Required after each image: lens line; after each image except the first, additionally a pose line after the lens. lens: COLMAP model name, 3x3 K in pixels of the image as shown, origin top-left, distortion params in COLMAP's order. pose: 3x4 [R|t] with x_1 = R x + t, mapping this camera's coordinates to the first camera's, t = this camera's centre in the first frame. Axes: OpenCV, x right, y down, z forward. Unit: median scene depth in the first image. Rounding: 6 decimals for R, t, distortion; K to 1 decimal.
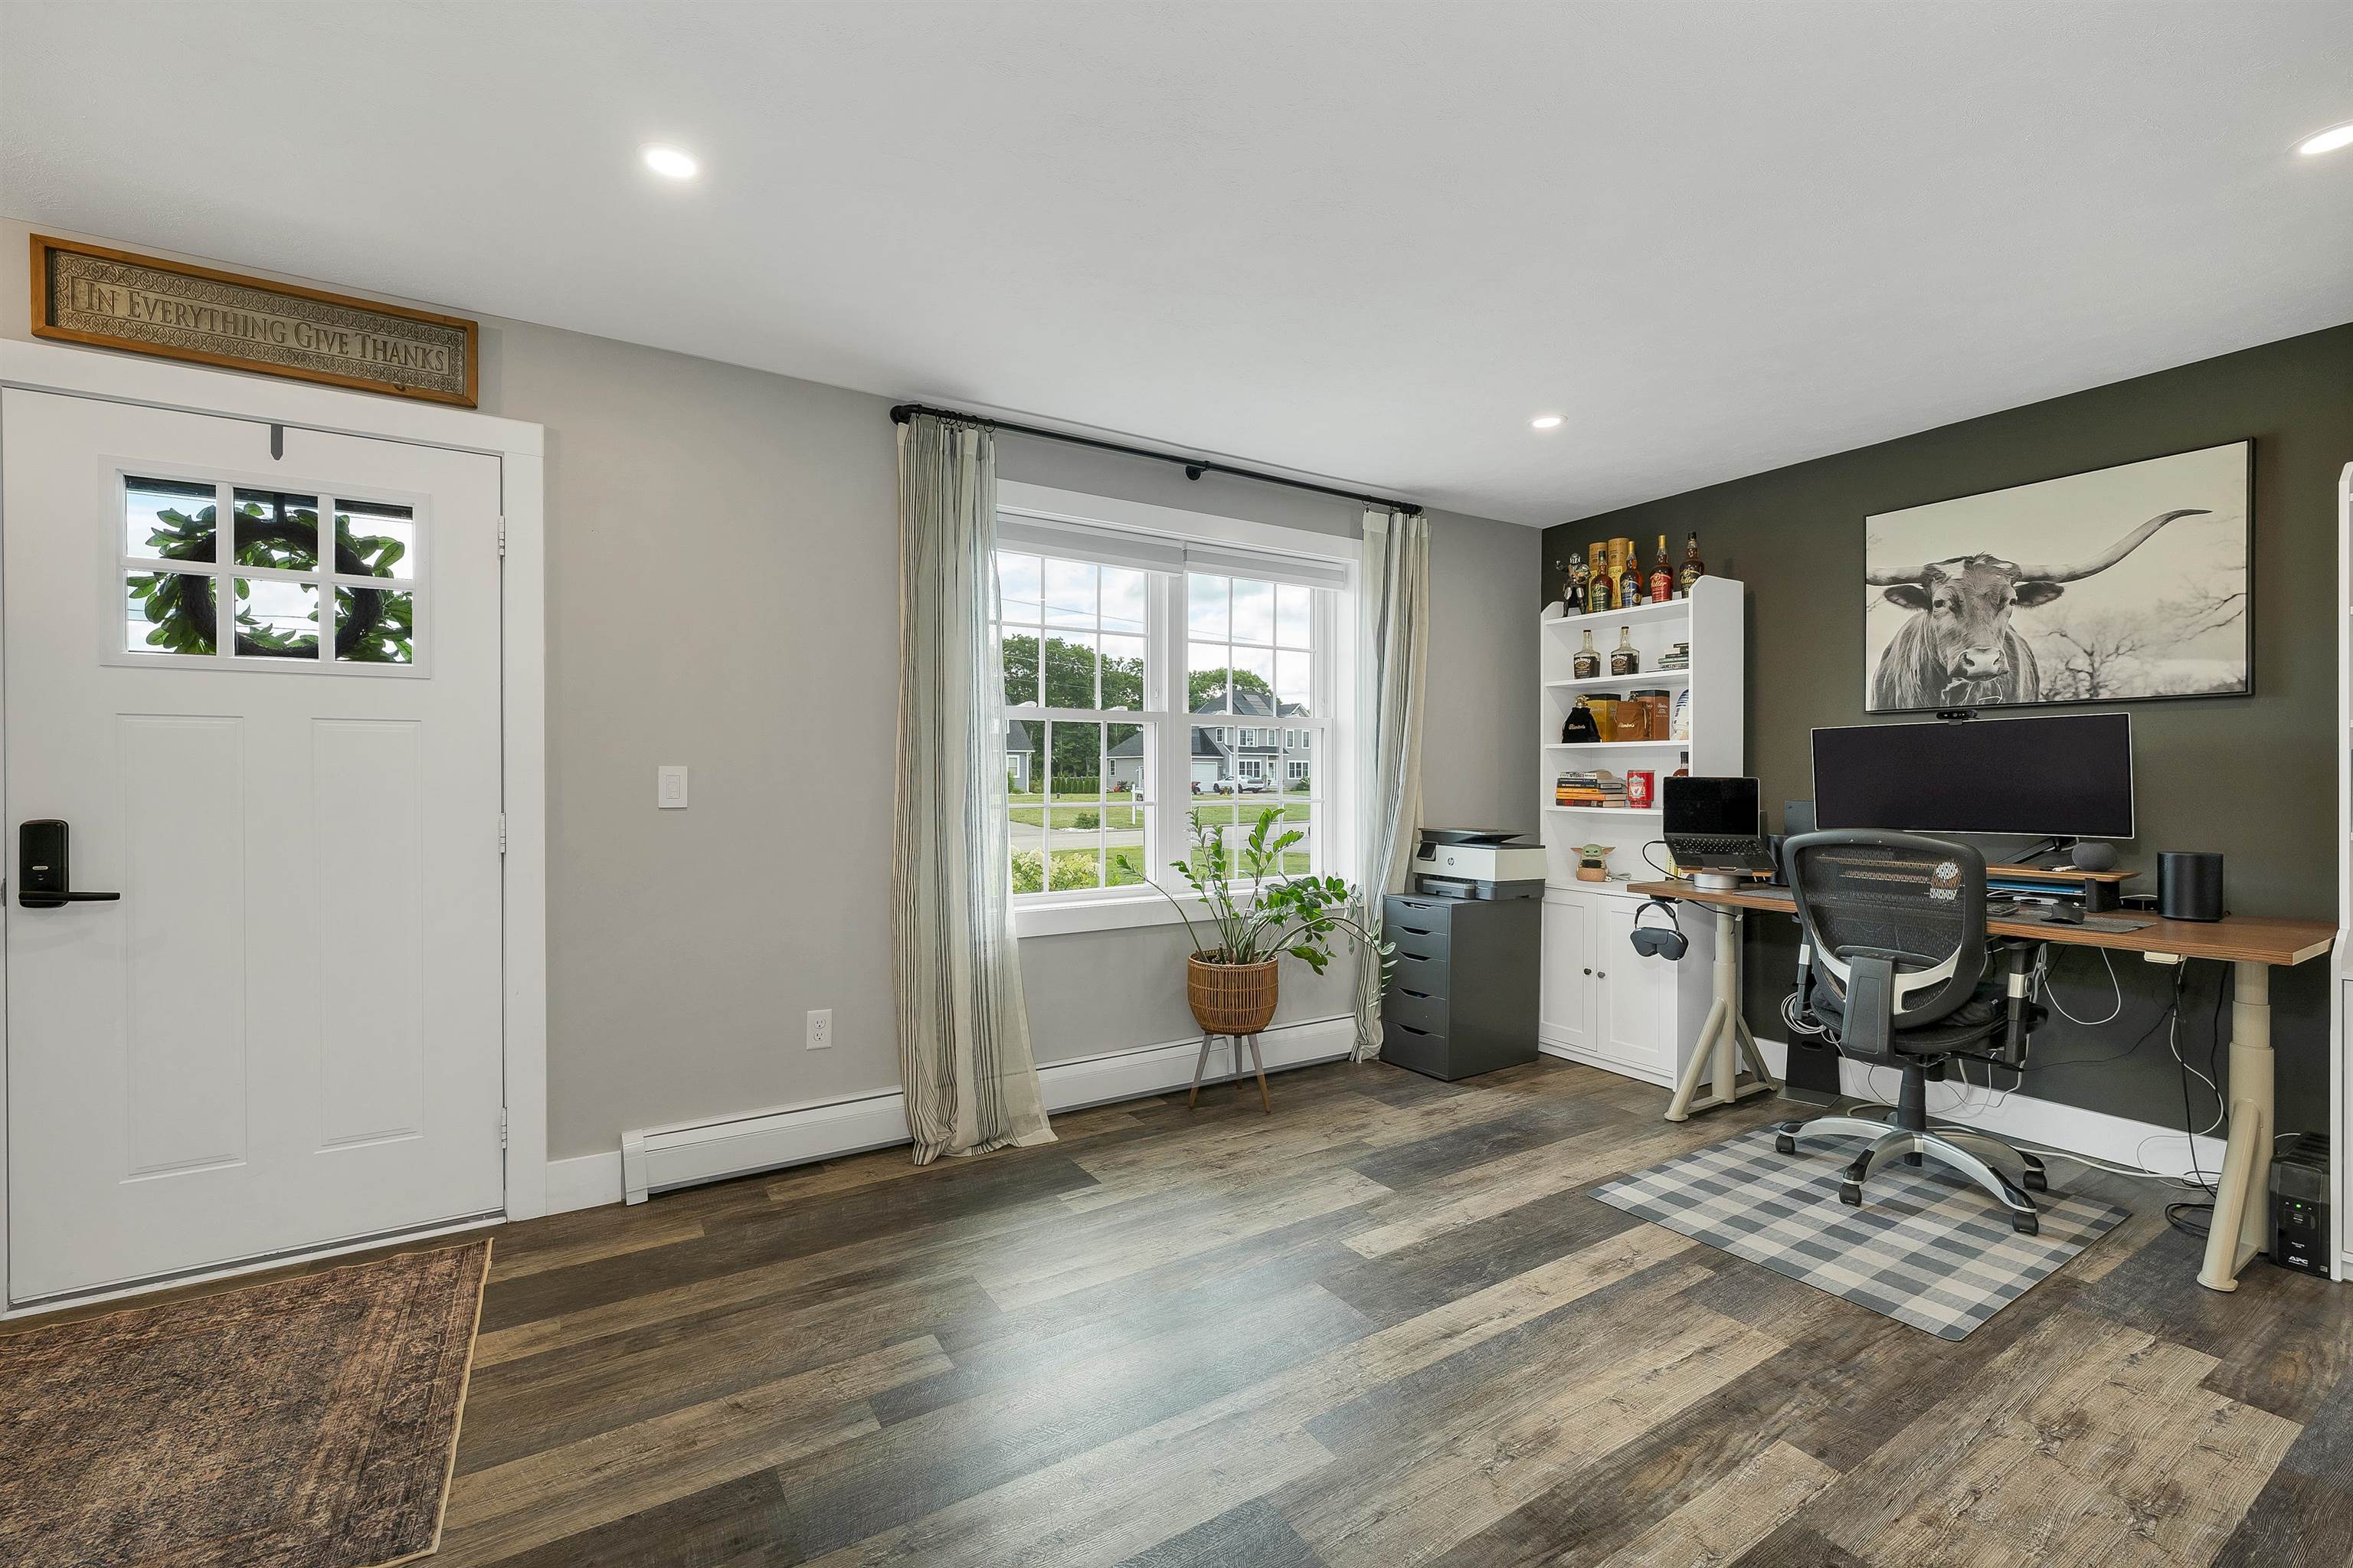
lens RADIAL K [[985.6, 0, 1169.8], [0, 985.6, 788.0], [0, 0, 1]] dist [-0.002251, -0.000688]
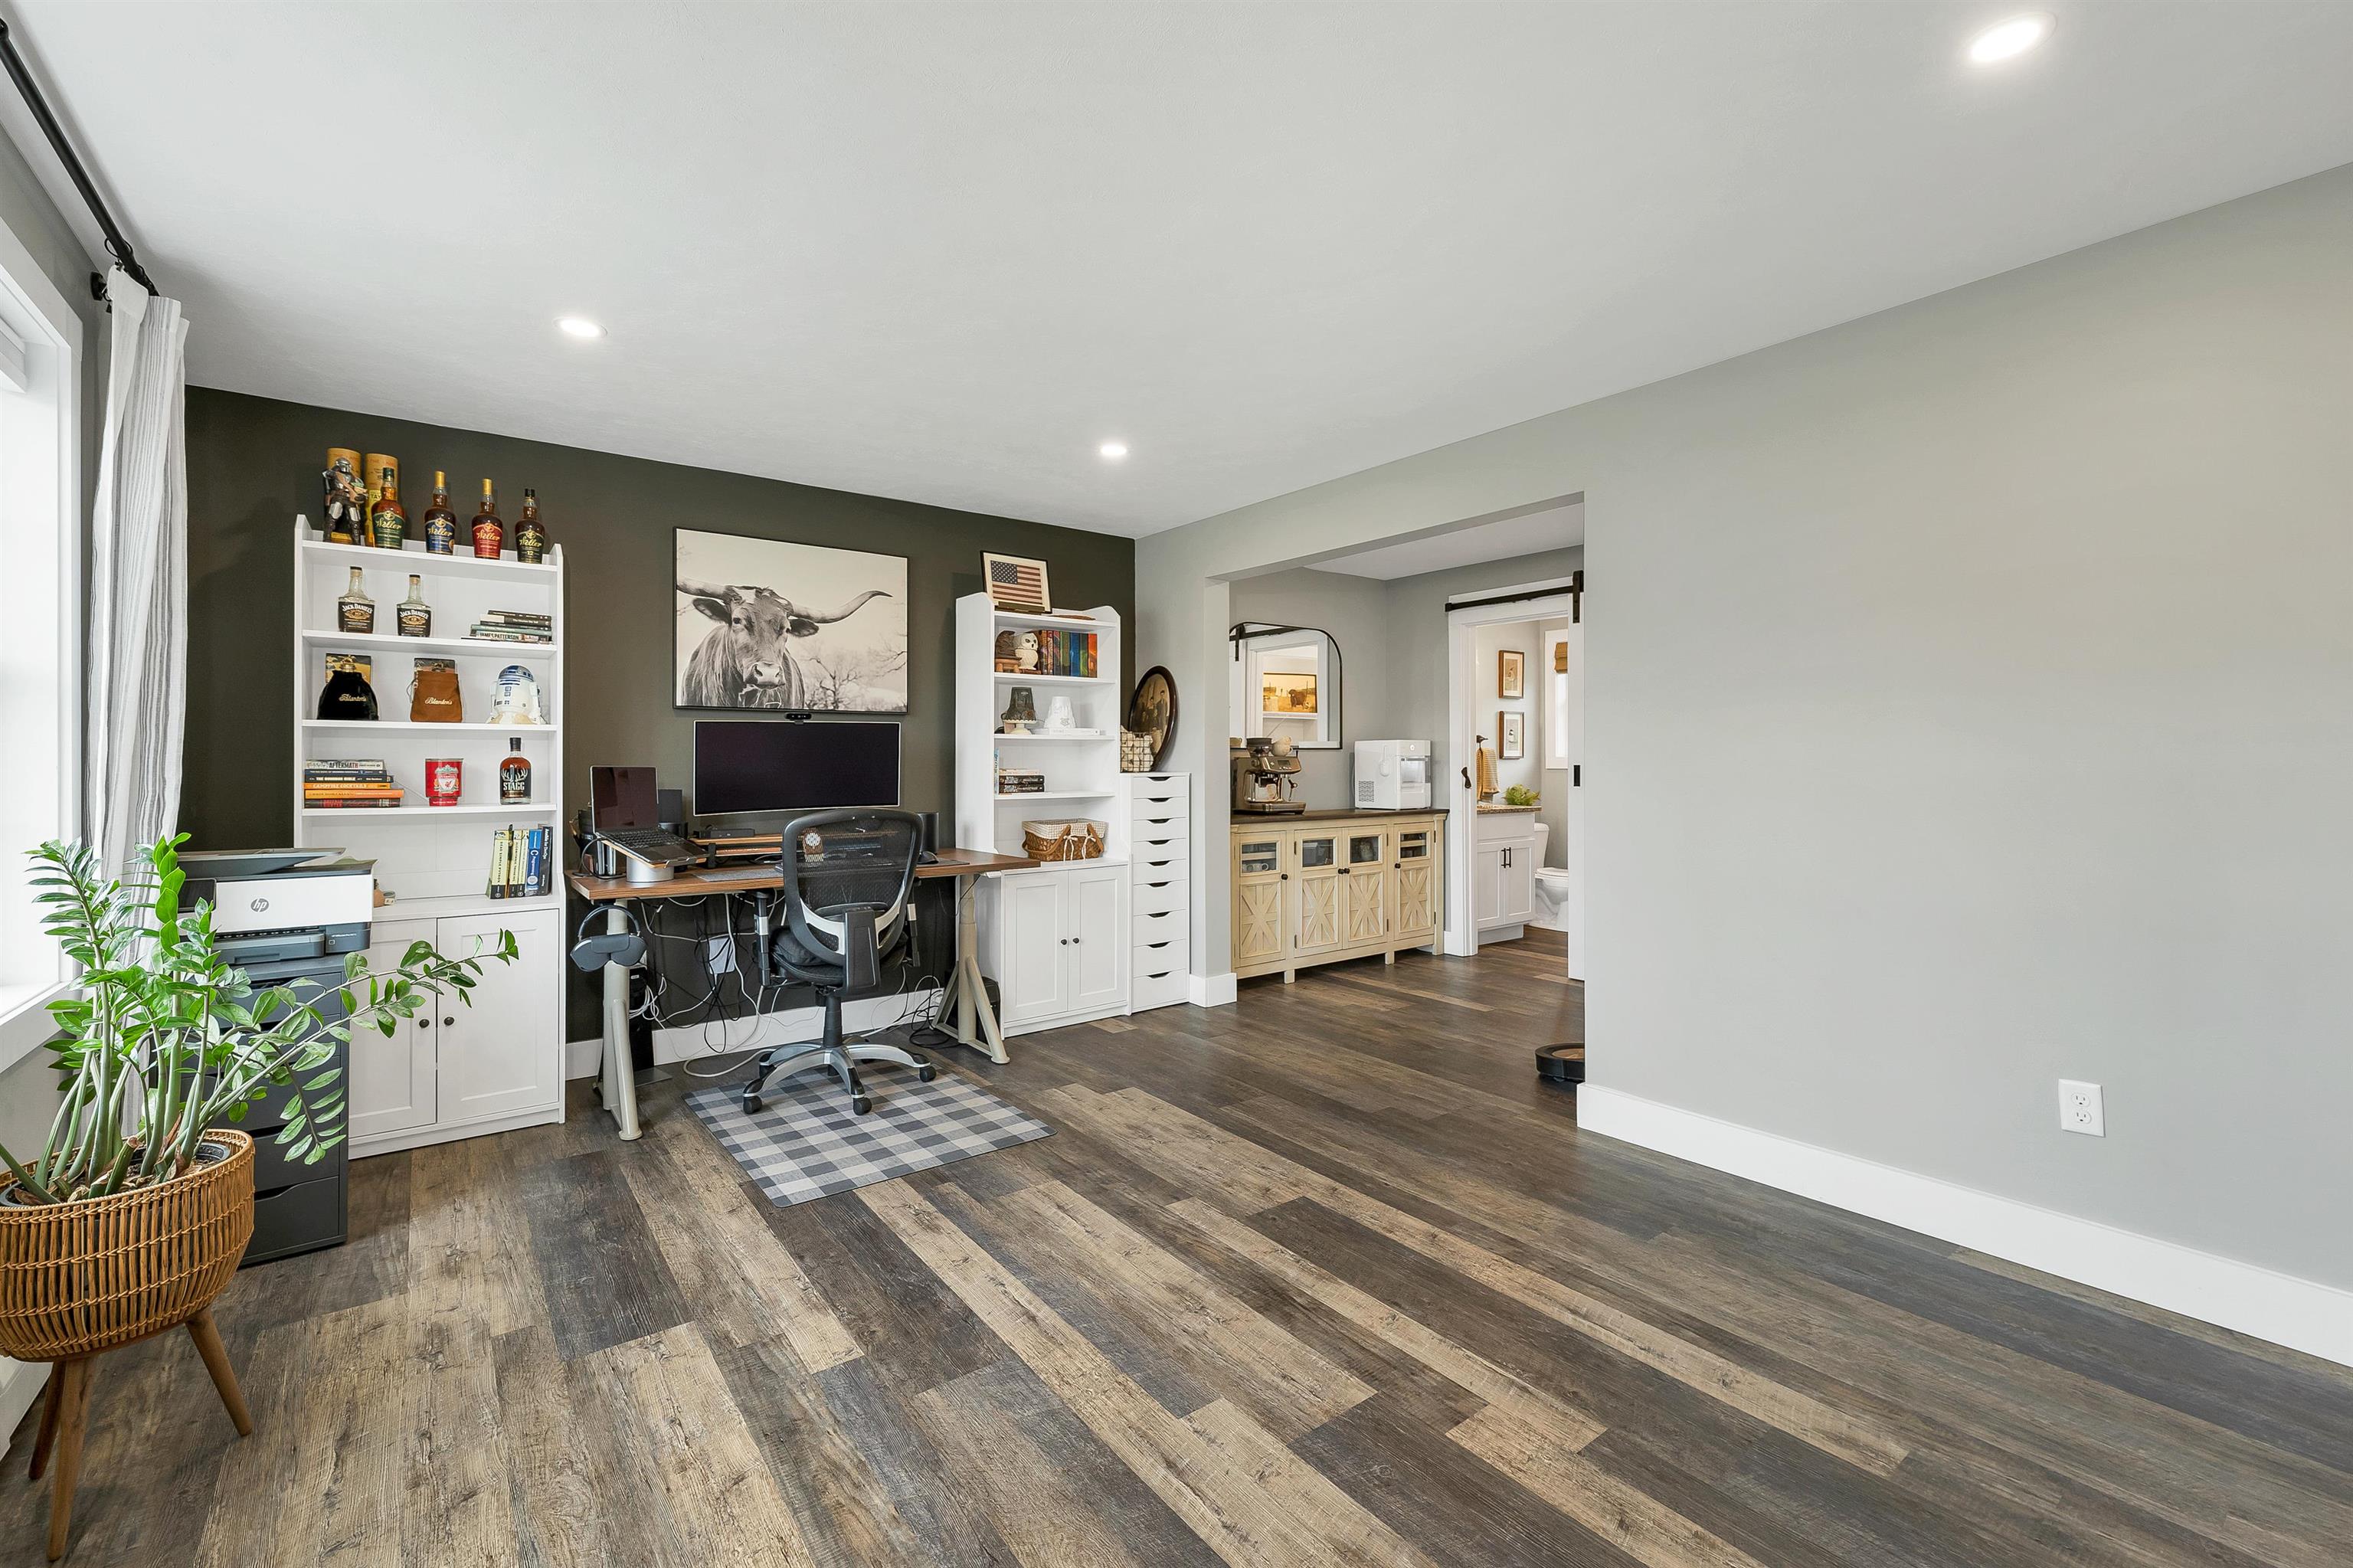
lens RADIAL K [[986.1, 0, 1173.3], [0, 986.1, 759.5], [0, 0, 1]] dist [-0.001753, -0.000150]
pose [[-0.098183, 0.003540, 0.995162, -0.524773], [0.013427, 0.999907, -0.002232, -0.009918], [-0.995078, 0.013143, -0.098222, 0.669300]]
